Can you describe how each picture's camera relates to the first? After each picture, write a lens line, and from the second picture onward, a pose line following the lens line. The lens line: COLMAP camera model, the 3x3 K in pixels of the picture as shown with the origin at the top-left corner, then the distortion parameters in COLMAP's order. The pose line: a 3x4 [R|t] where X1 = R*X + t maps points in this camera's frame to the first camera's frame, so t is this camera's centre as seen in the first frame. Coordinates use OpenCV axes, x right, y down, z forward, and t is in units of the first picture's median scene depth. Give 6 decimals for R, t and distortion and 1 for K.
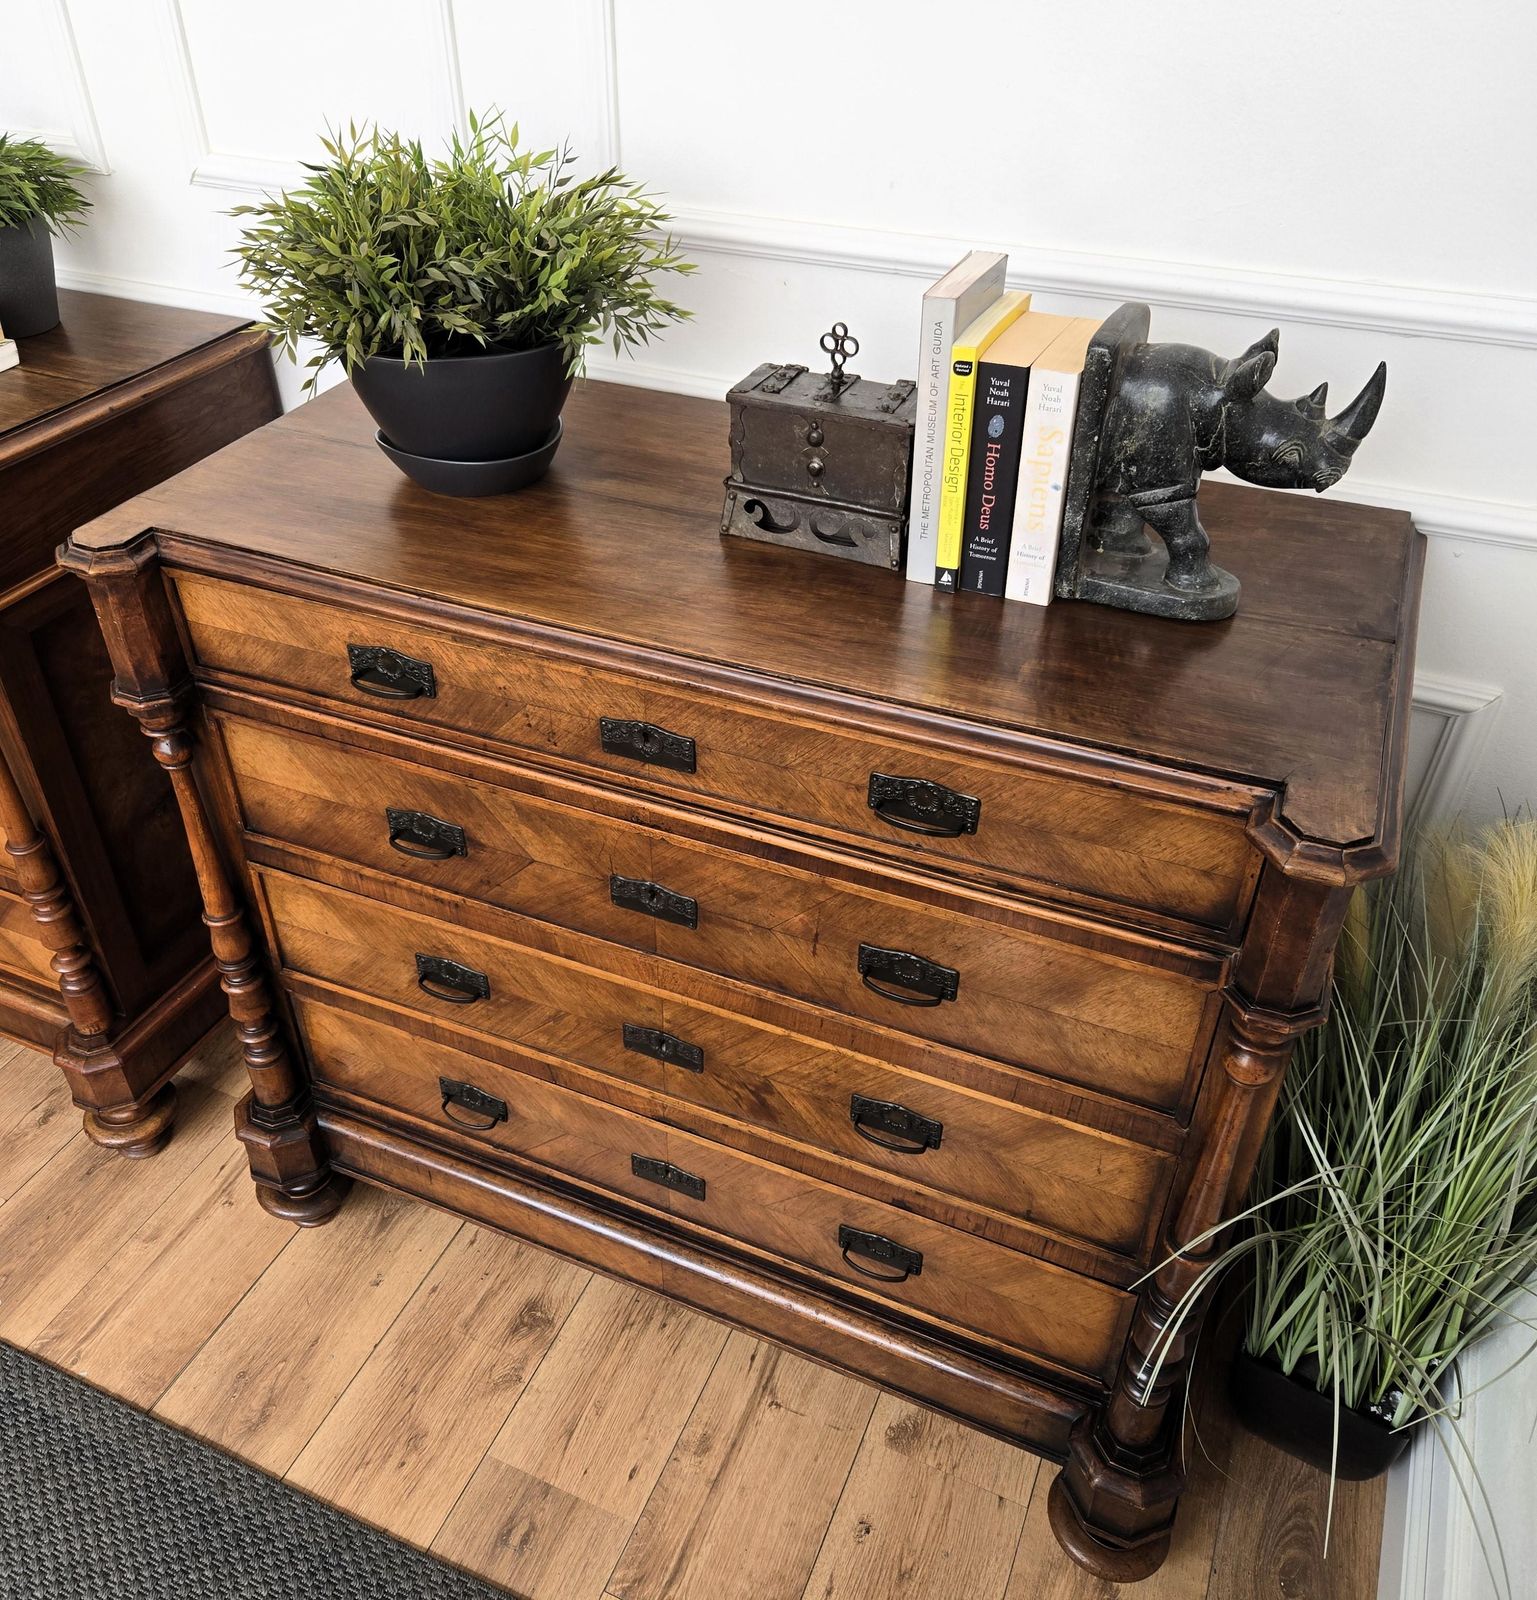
lens RADIAL K [[1367.3, 0, 751.4], [0, 1367.3, 792.8], [0, 0, 1]] dist [0.062971, 0.004817]
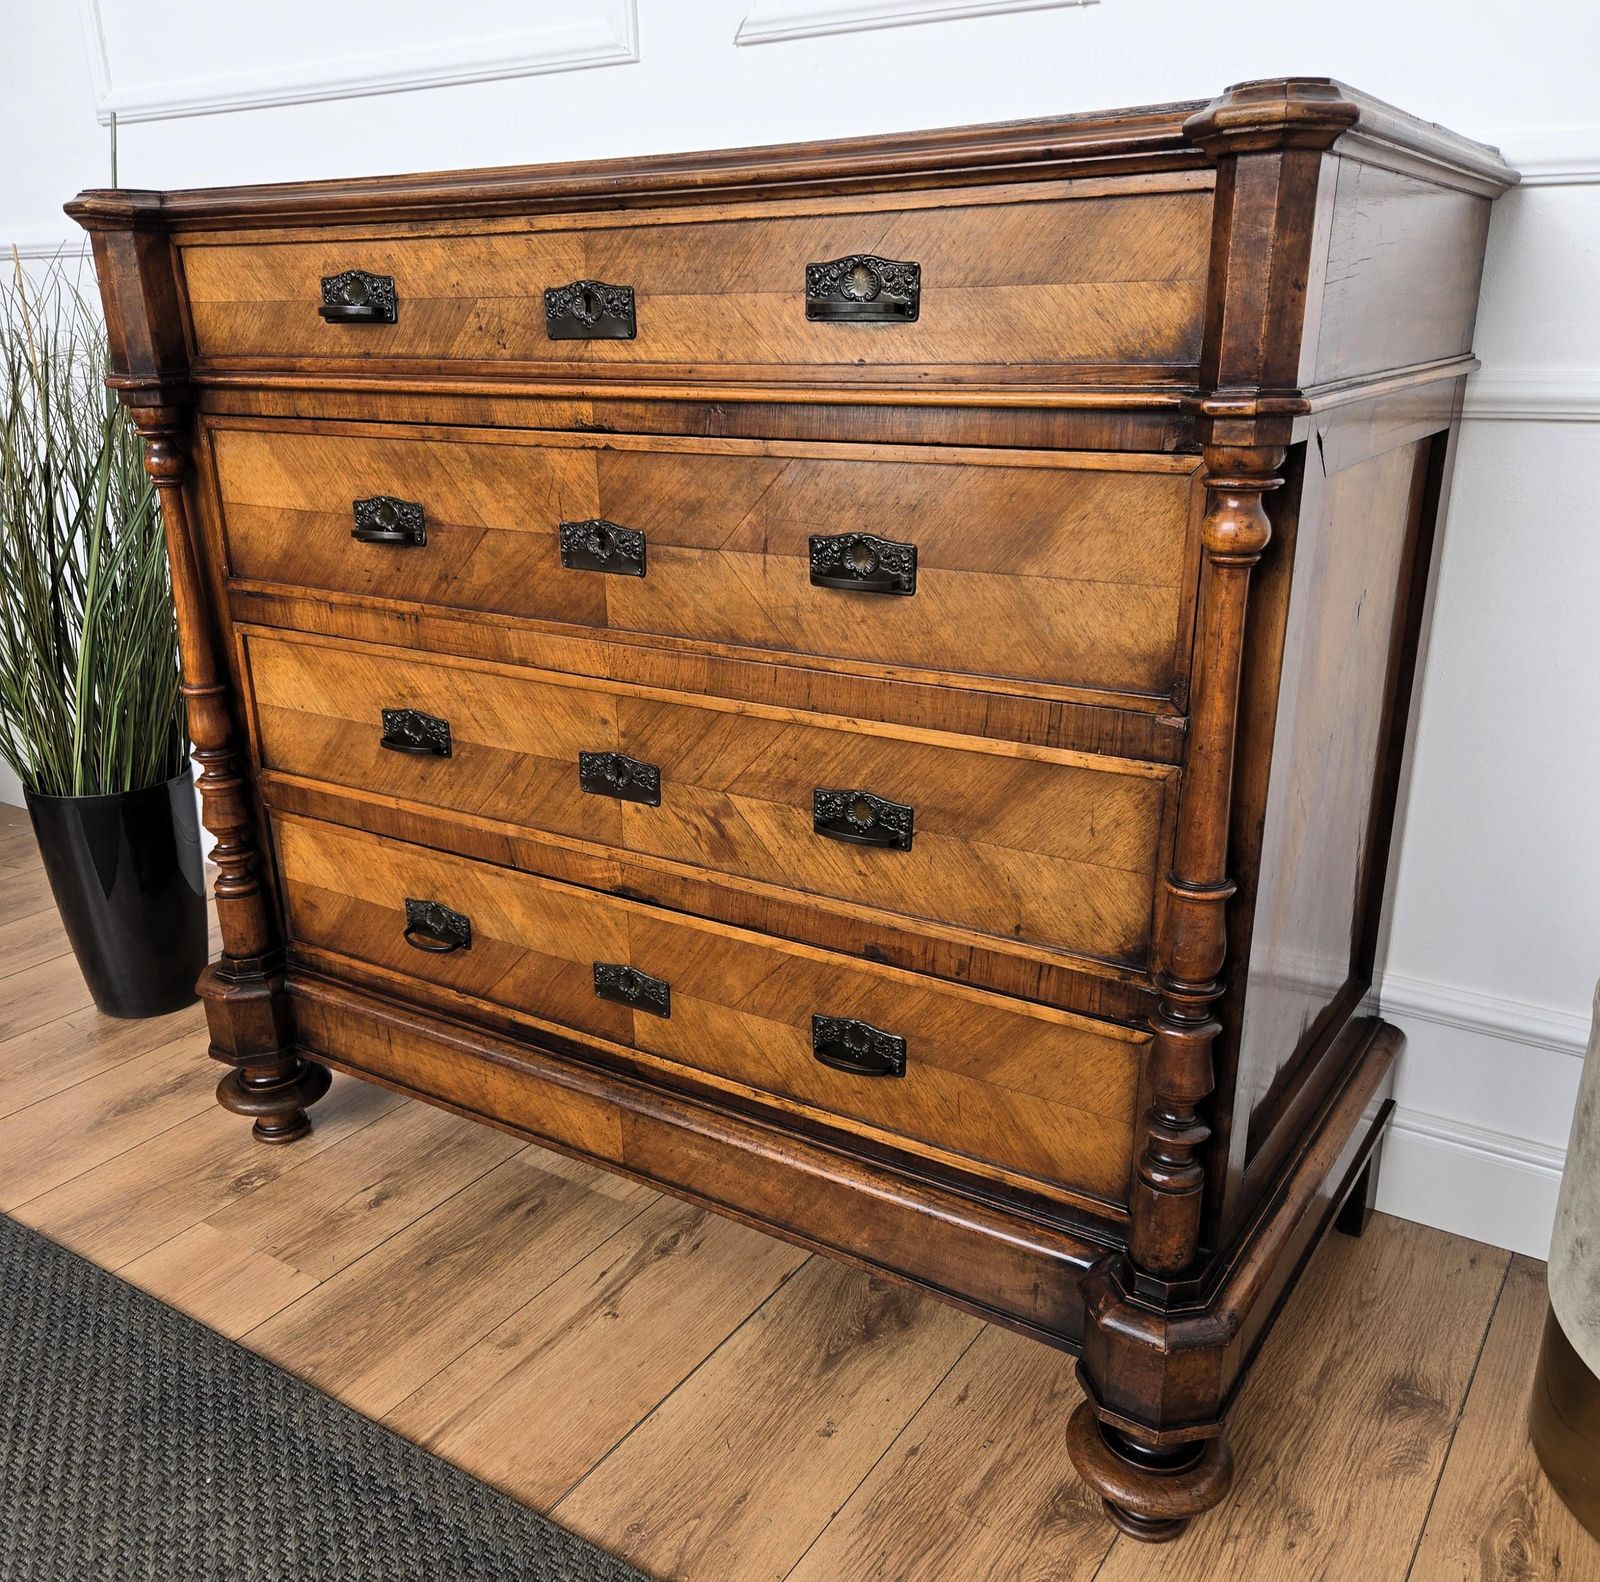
lens RADIAL K [[1454.0, 0, 788.3], [0, 1454.0, 885.0], [0, 0, 1]] dist [0.056121, 0.000000]
pose [[0.984404, 0.047371, -0.169425, 0.208015], [-0.089690, 0.963643, -0.251689, 0.495763], [0.151342, 0.262959, 0.952863, 0.172541]]
